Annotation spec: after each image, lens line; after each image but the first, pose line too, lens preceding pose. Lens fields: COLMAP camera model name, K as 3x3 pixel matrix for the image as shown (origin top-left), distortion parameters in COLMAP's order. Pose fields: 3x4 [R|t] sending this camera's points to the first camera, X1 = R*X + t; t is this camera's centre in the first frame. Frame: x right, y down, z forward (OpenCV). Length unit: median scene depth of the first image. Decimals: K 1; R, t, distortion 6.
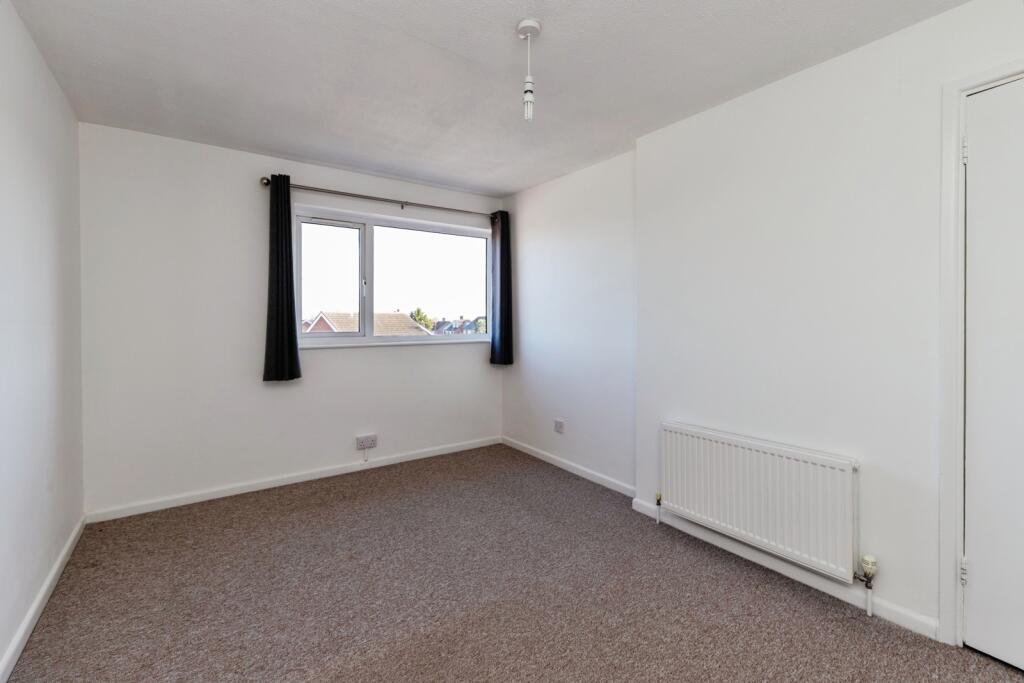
lens RADIAL K [[434.4, 0, 508.4], [0, 434.4, 317.0], [0, 0, 1]] dist [0.000746, -0.000191]
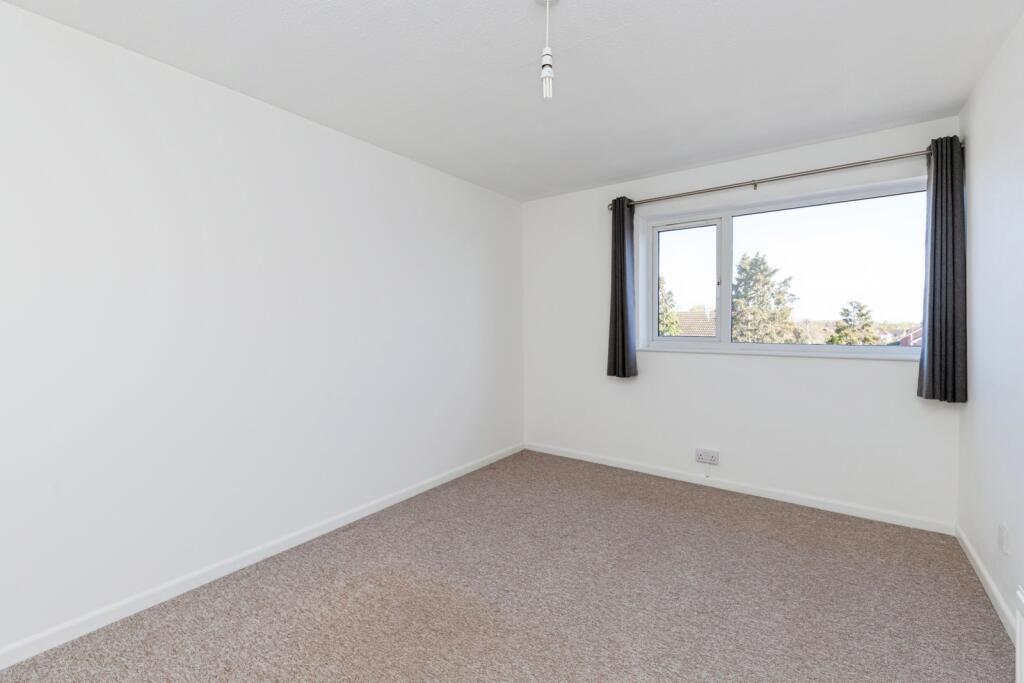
lens RADIAL K [[428.8, 0, 508.9], [0, 428.8, 321.3], [0, 0, 1]] dist [0.002838, -0.000049]
pose [[0.337661, -0.002041, -0.941265, 0.435965], [0.007991, 0.999968, 0.000698, -0.003038], [0.941234, -0.007757, 0.337667, 0.337440]]
